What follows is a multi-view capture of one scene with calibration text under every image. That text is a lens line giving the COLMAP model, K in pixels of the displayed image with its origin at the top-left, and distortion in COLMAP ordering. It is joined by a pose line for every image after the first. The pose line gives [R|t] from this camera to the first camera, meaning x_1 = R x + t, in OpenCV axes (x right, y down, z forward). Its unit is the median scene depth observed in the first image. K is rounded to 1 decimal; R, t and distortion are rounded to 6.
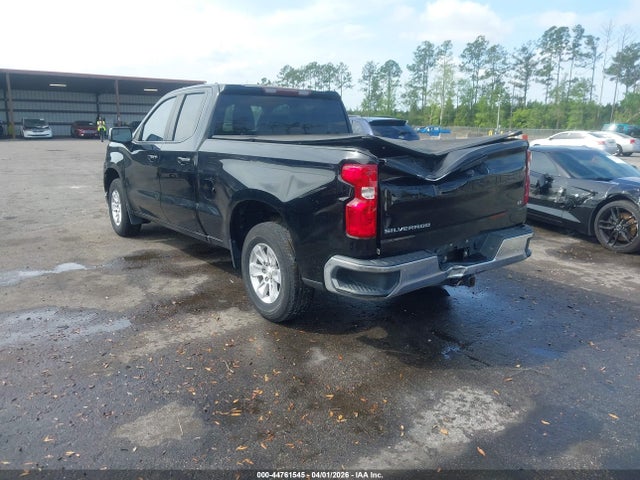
lens RADIAL K [[528.8, 0, 320.0], [0, 528.8, 240.0], [0, 0, 1]] dist [0.020878, -0.000534]
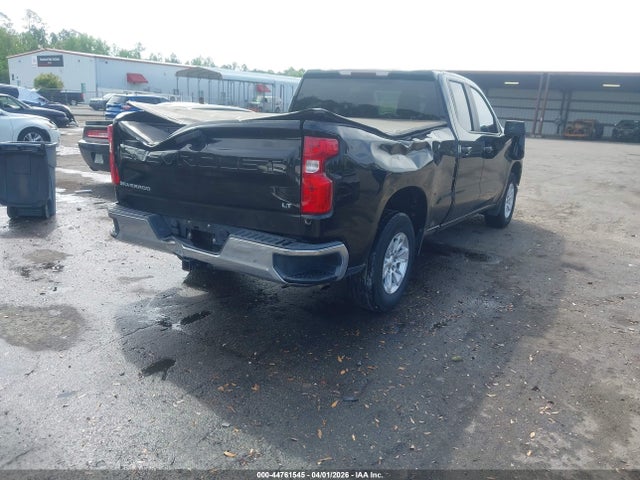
lens RADIAL K [[528.8, 0, 320.0], [0, 528.8, 240.0], [0, 0, 1]] dist [0.020878, -0.000534]
pose [[0.309198, 0.237316, -0.920911, 0.857378], [-0.252682, 0.954057, 0.161019, -0.122855], [0.916814, 0.182911, 0.354958, 0.623214]]
